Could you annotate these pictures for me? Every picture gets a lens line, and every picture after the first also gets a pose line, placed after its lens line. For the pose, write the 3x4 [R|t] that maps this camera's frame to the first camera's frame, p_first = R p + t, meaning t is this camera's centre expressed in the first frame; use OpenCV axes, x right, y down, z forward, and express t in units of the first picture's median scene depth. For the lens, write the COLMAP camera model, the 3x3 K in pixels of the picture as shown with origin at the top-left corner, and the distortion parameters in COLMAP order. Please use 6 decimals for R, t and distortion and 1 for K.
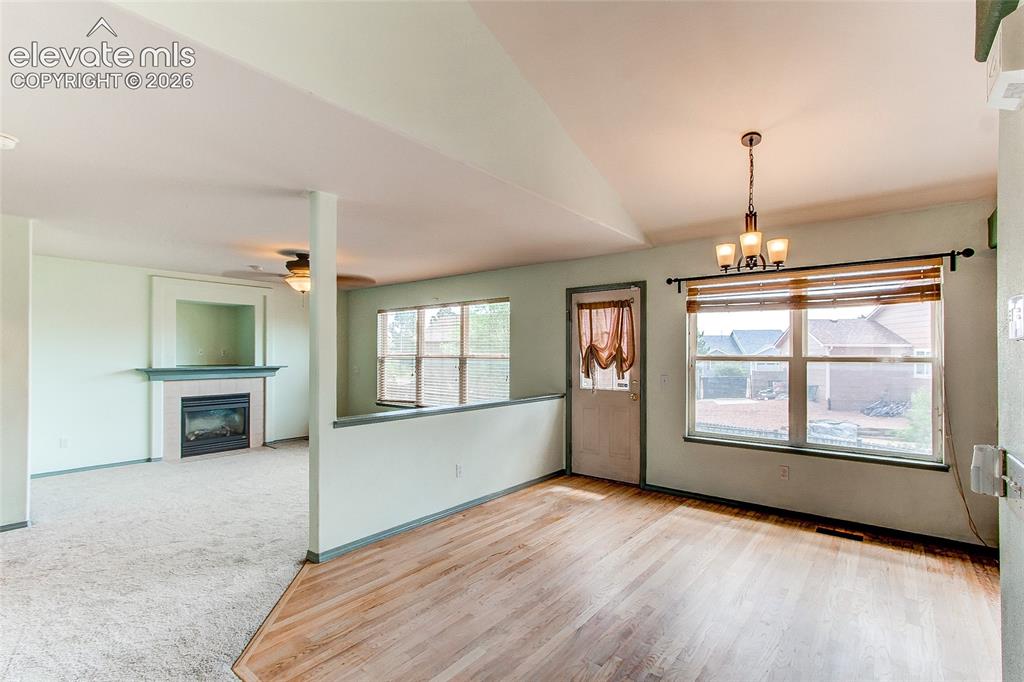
lens RADIAL K [[474.1, 0, 495.9], [0, 474.1, 350.4], [0, 0, 1]] dist [-0.005340, 0.004724]
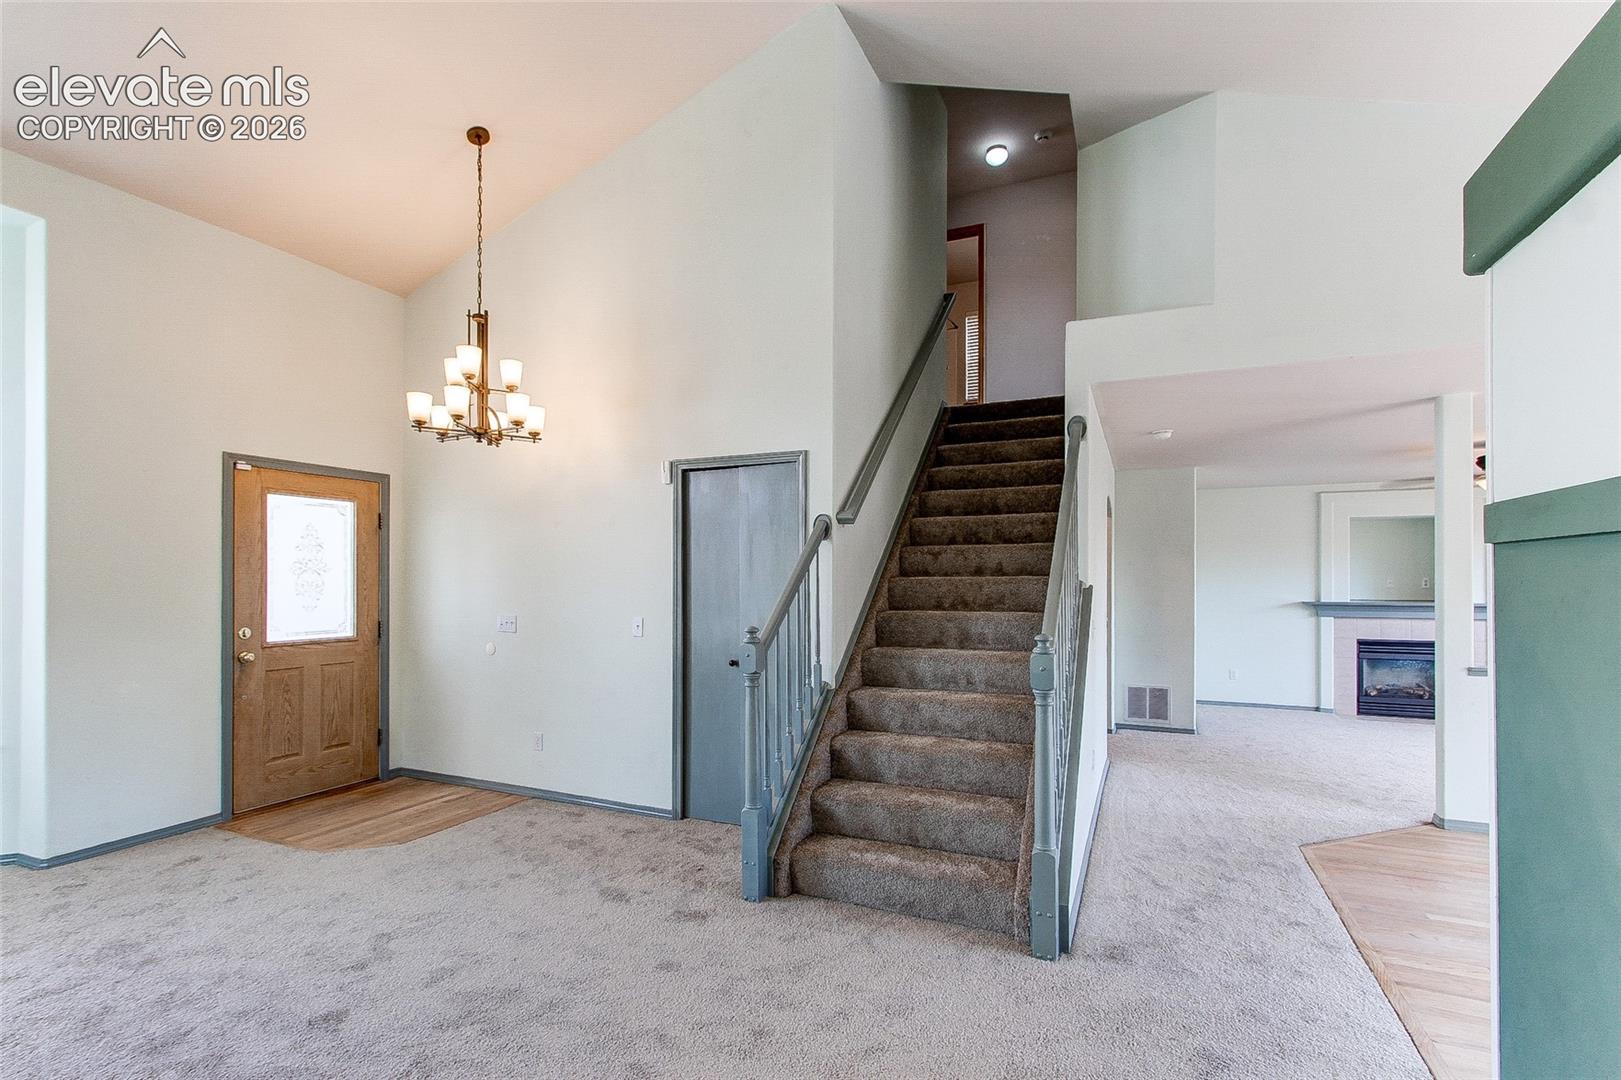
lens RADIAL K [[750.6, 0, 815.4], [0, 750.6, 580.0], [0, 0, 1]] dist [-0.005340, 0.004724]
pose [[0.272909, -0.005916, -0.962022, 0.319063], [0.007337, 0.999965, -0.004068, -0.002734], [0.962012, -0.005948, 0.272943, -0.236877]]
